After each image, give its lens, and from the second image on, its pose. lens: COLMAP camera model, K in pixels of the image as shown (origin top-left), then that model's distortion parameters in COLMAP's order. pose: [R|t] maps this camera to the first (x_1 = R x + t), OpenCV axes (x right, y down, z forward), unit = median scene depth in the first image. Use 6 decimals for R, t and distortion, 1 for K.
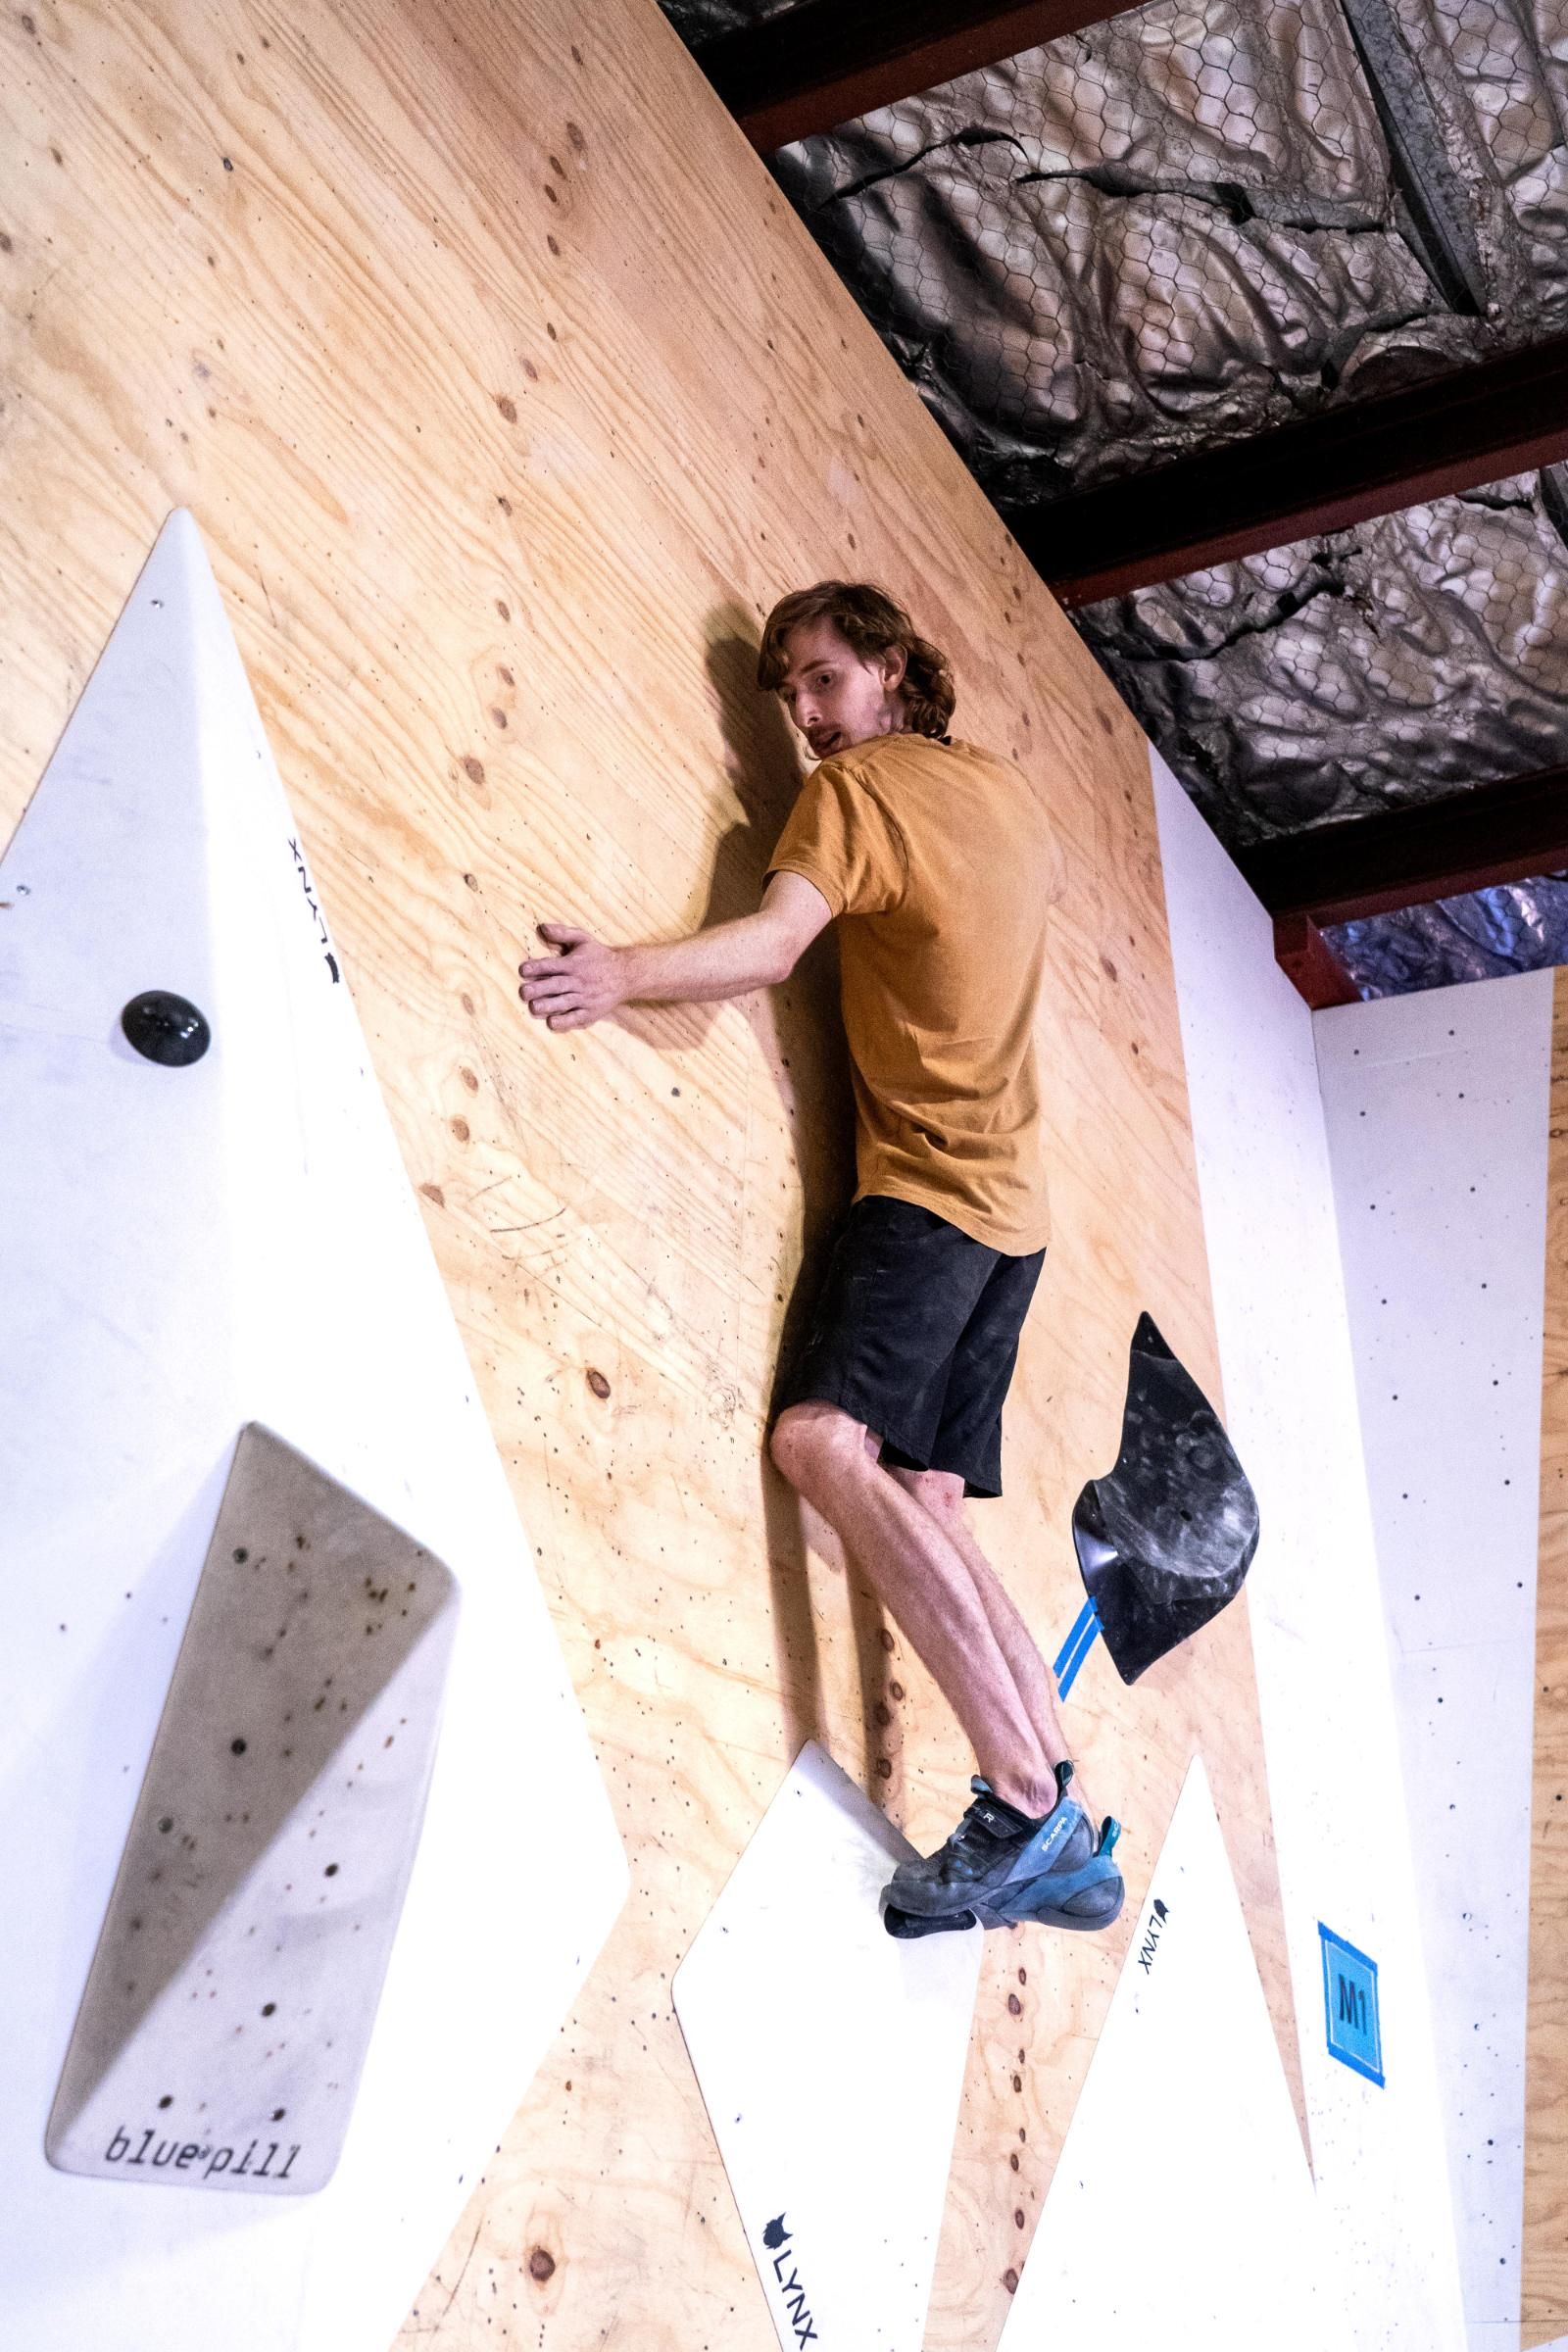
lens RADIAL K [[3086.5, 0, 784.0], [0, 3086.5, 1176.0], [0, 0, 1]] dist [0.053424, -0.009765]
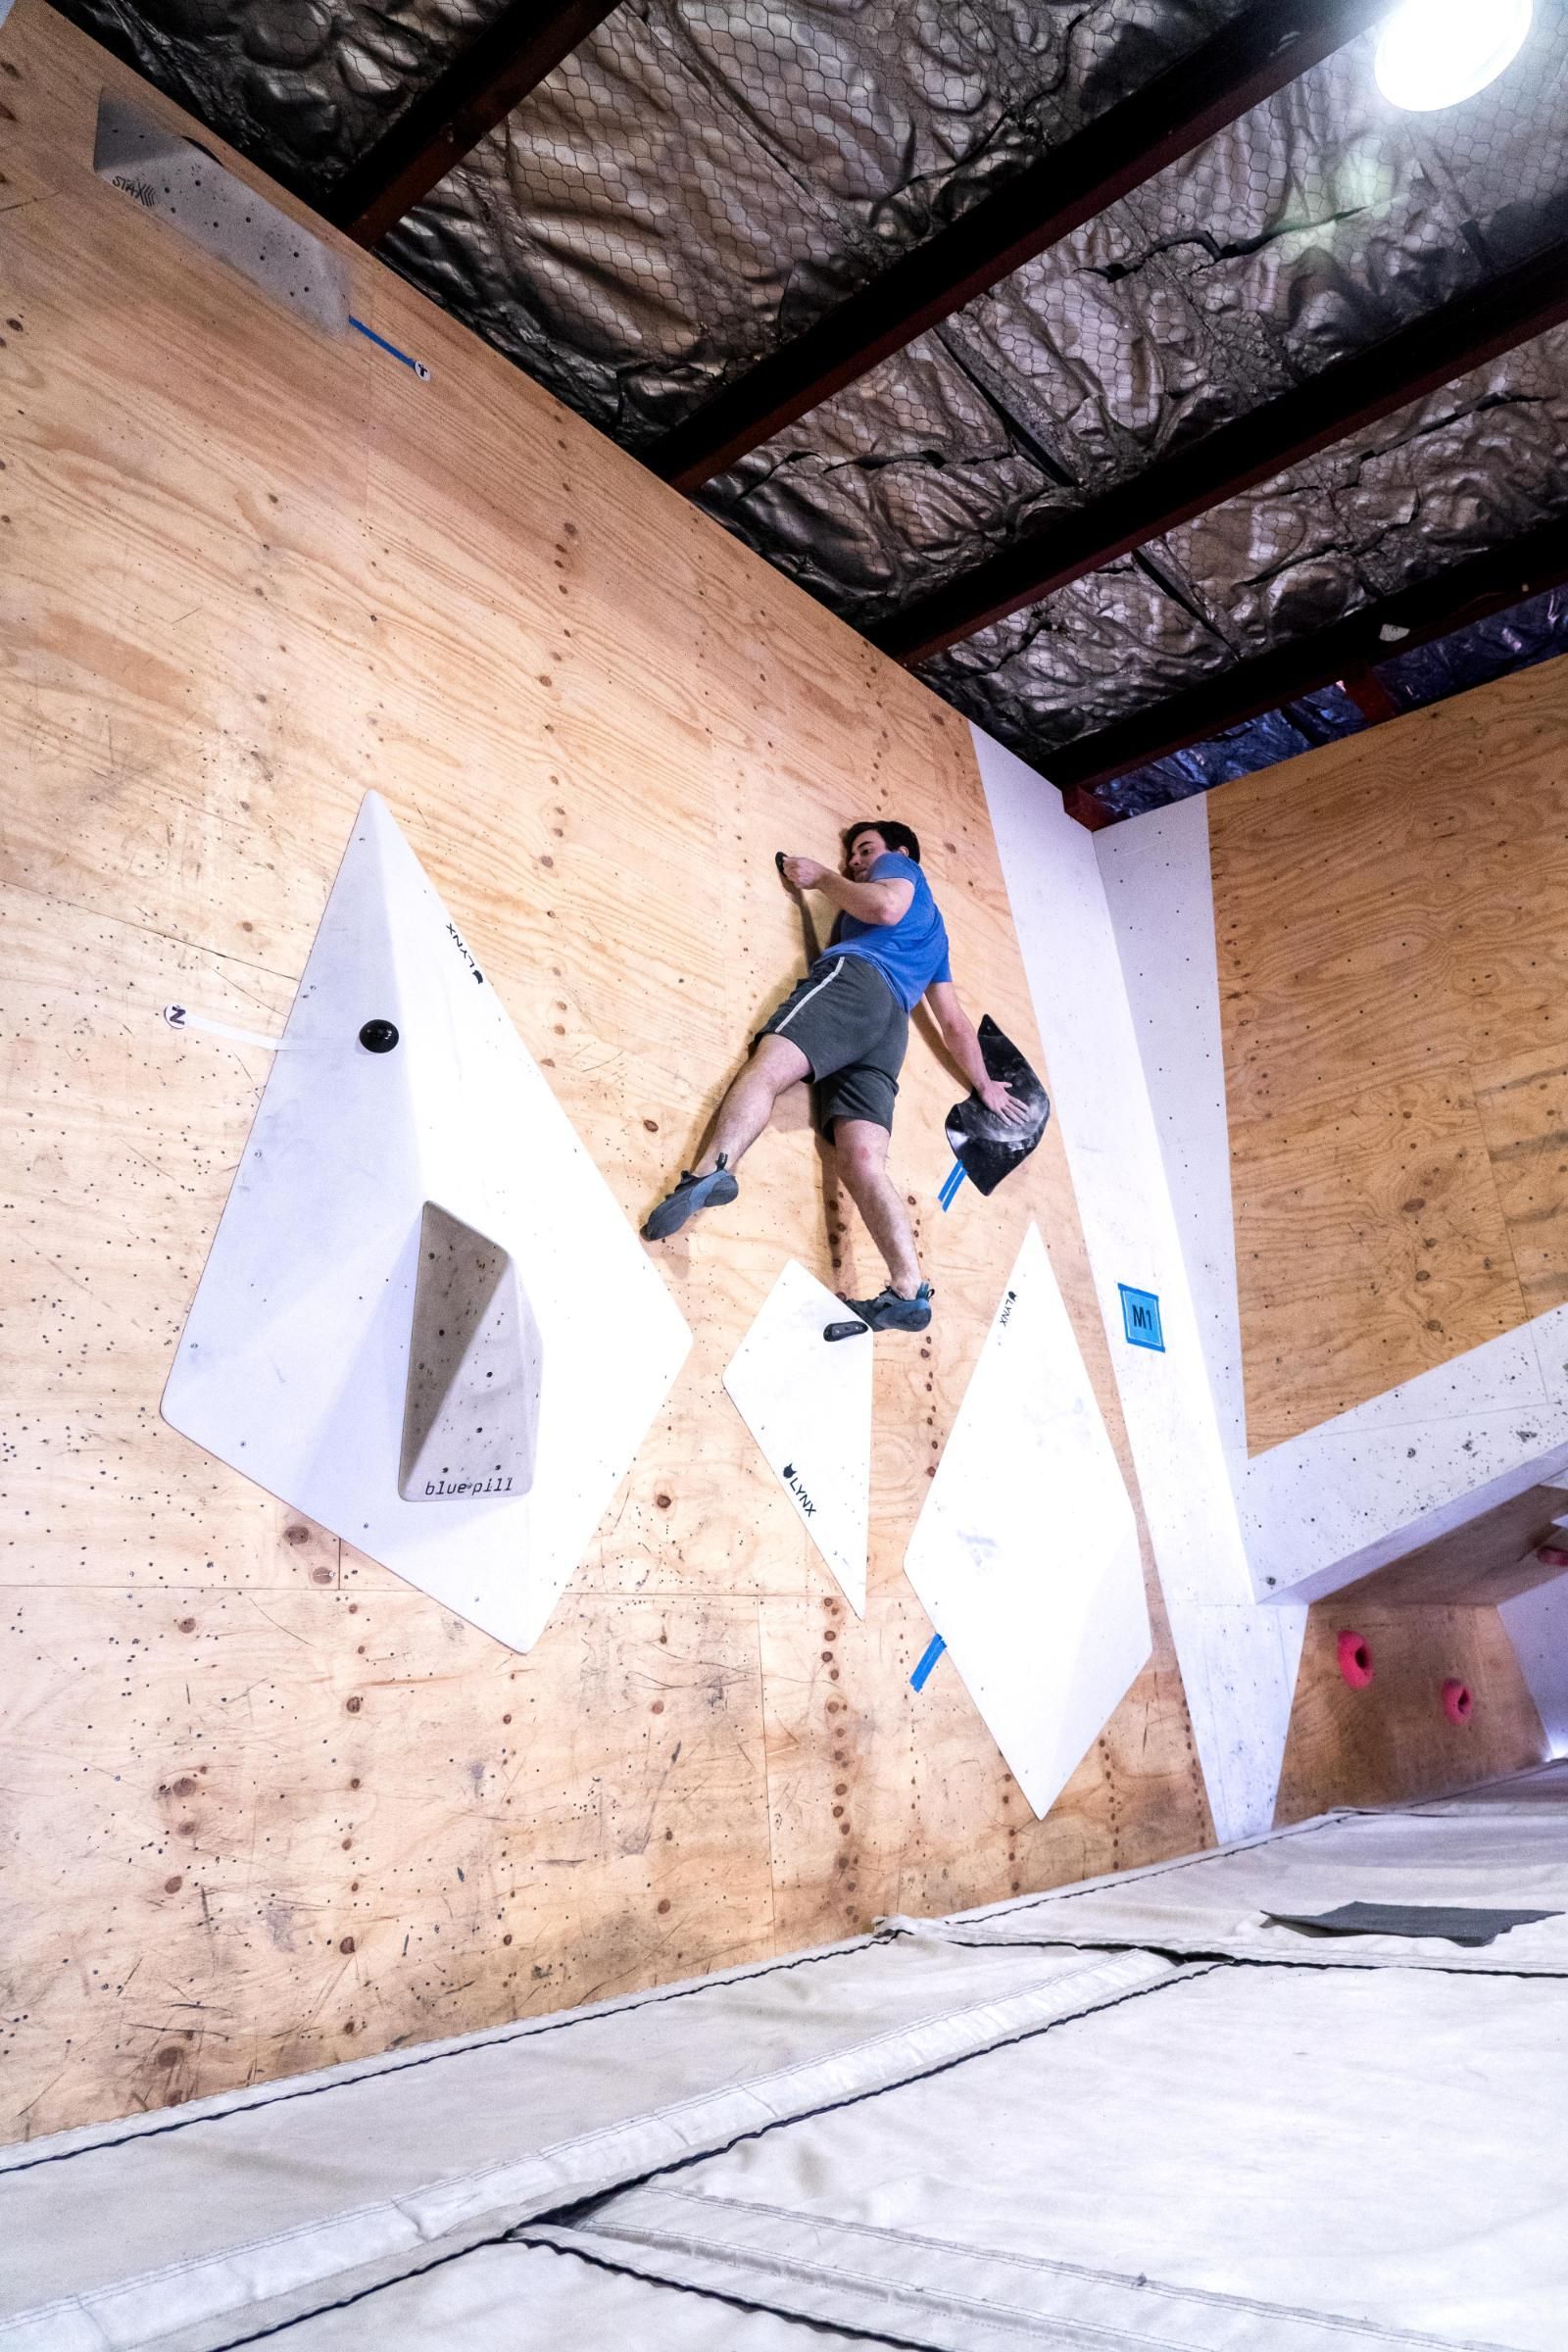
lens RADIAL K [[1603.1, 0, 784.0], [0, 1603.1, 1176.0], [0, 0, 1]] dist [-0.016035, 0.007767]
pose [[0.974939, -0.147295, -0.166728, 0.152235], [0.173391, 0.972639, 0.154627, -0.041602], [0.139391, -0.179661, 0.973803, -0.088349]]
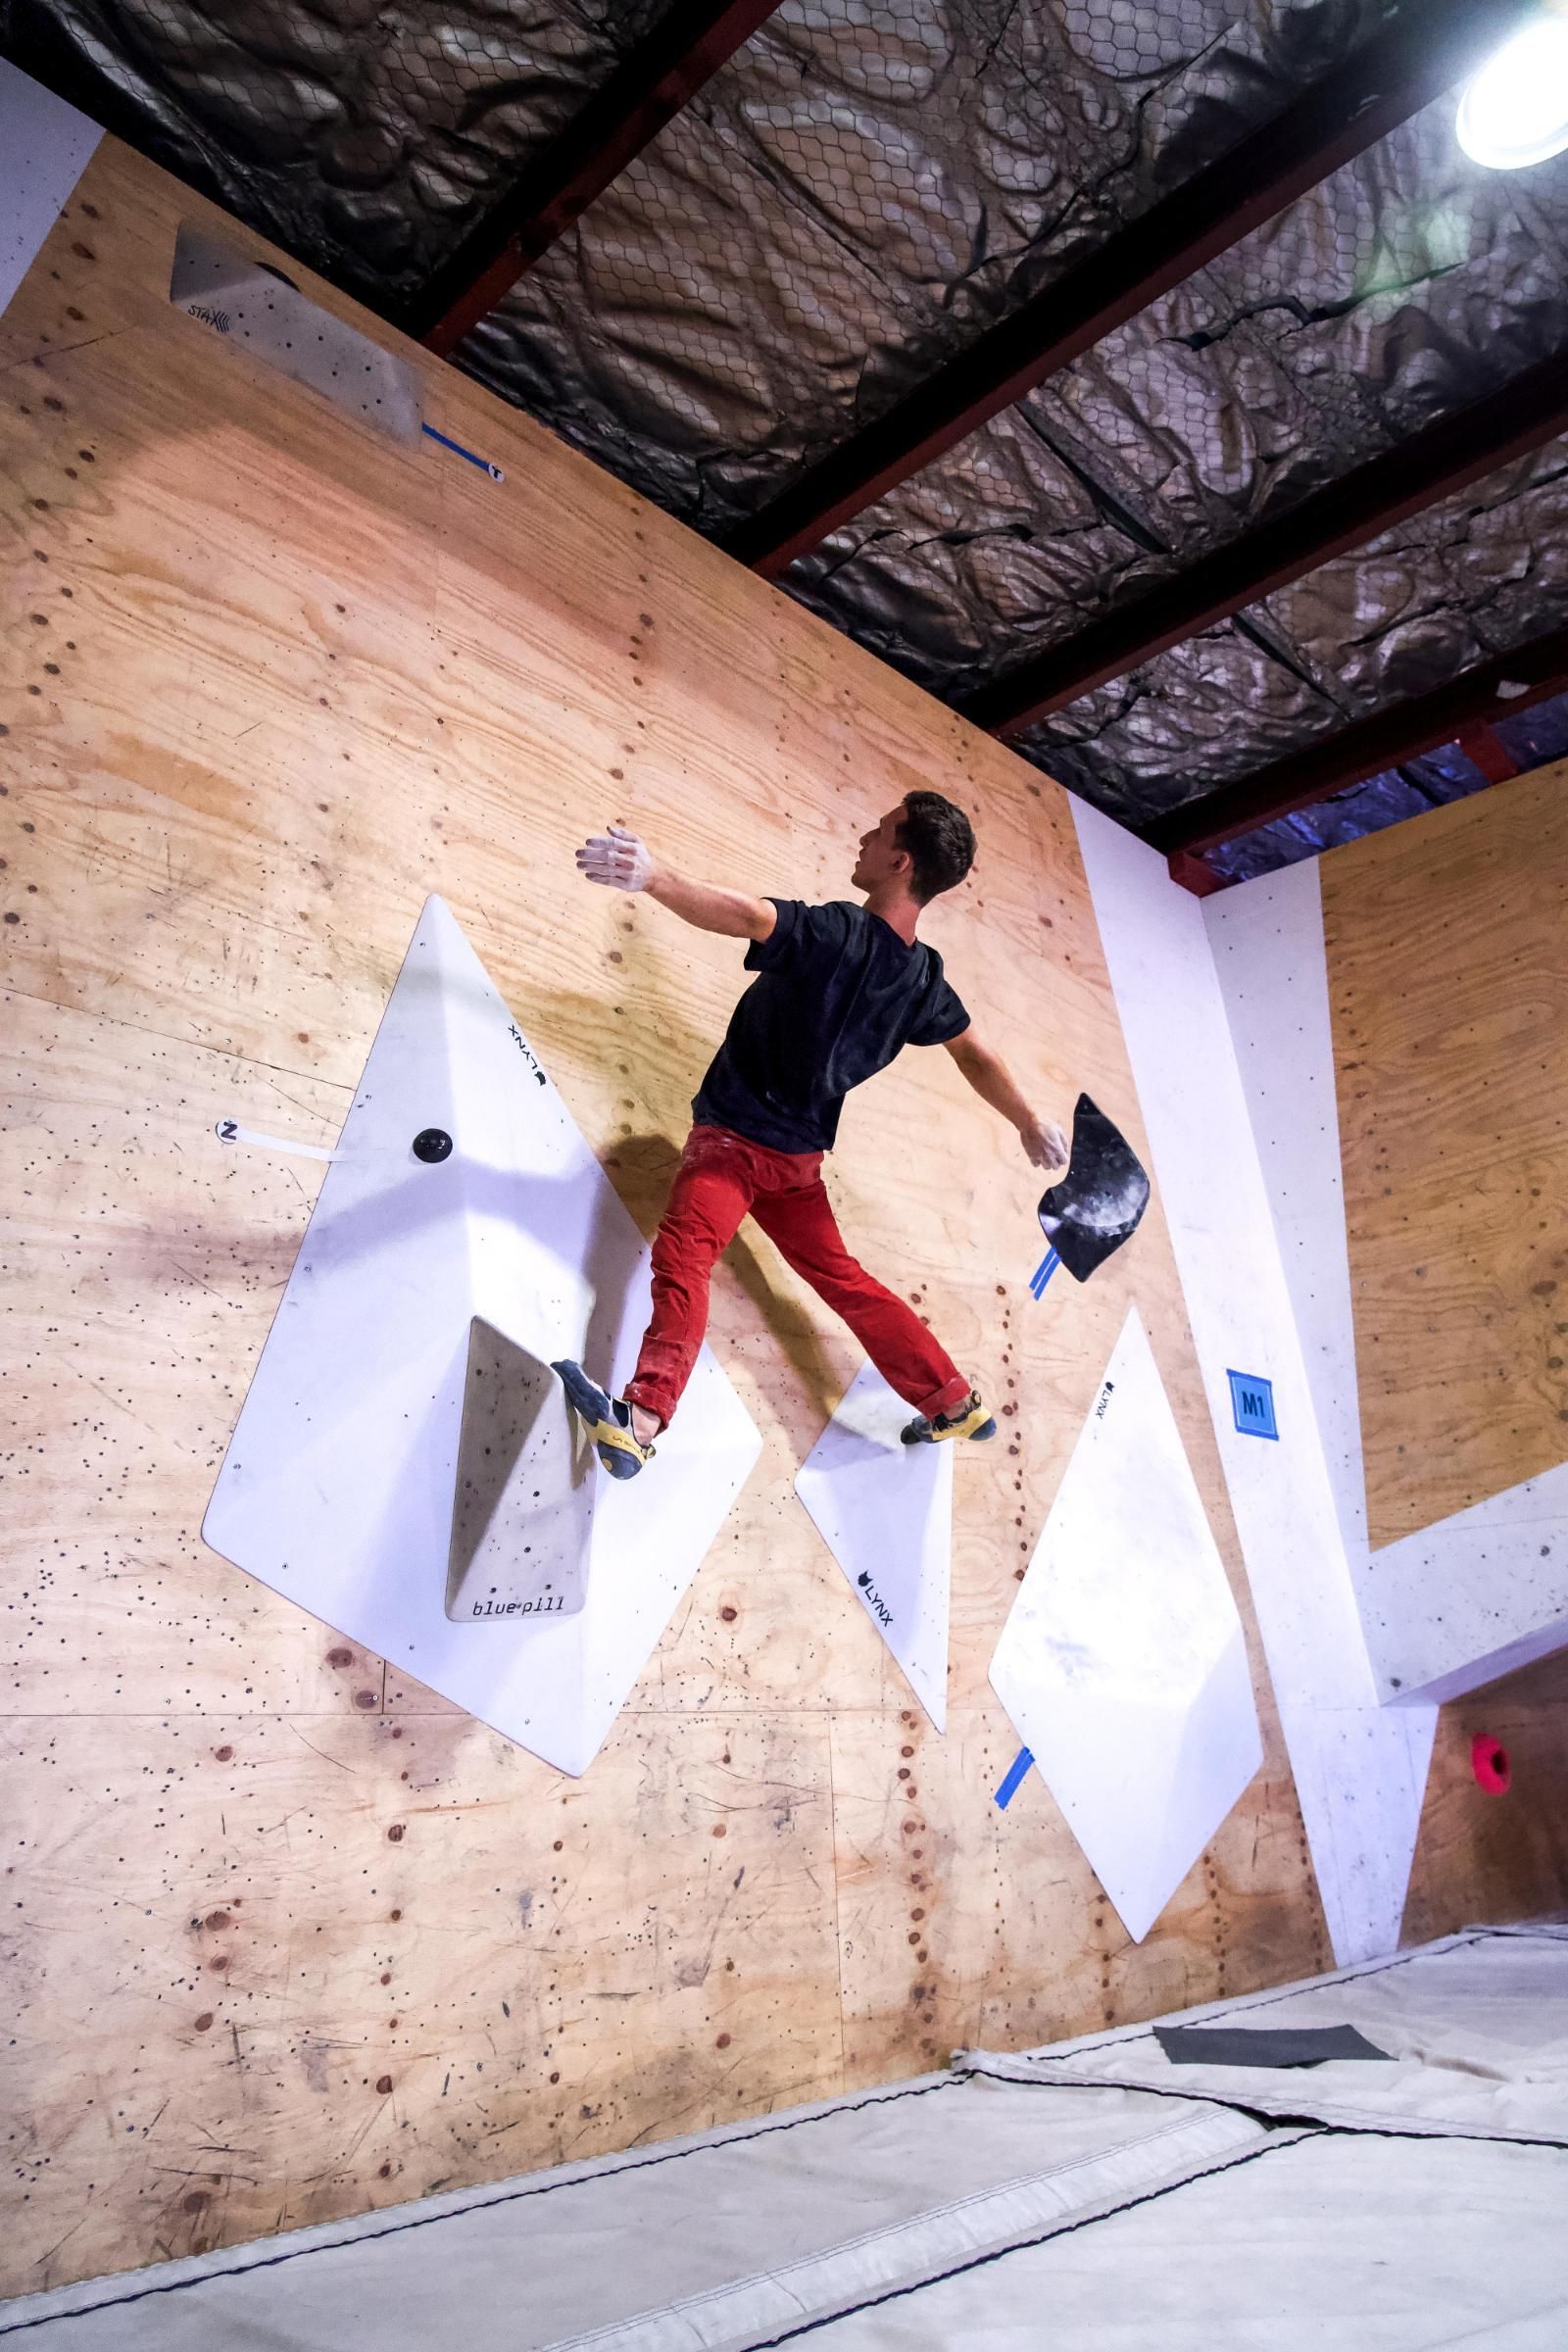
lens RADIAL K [[1608.6, 0, 782.2], [0, 1608.6, 1173.5], [0, 0, 1]] dist [-0.024801, 0.008379]
pose [[0.956538, -0.156500, -0.246054, 0.183431], [0.187975, 0.975996, 0.109986, -0.058230], [0.222935, -0.151457, 0.962996, -0.061347]]
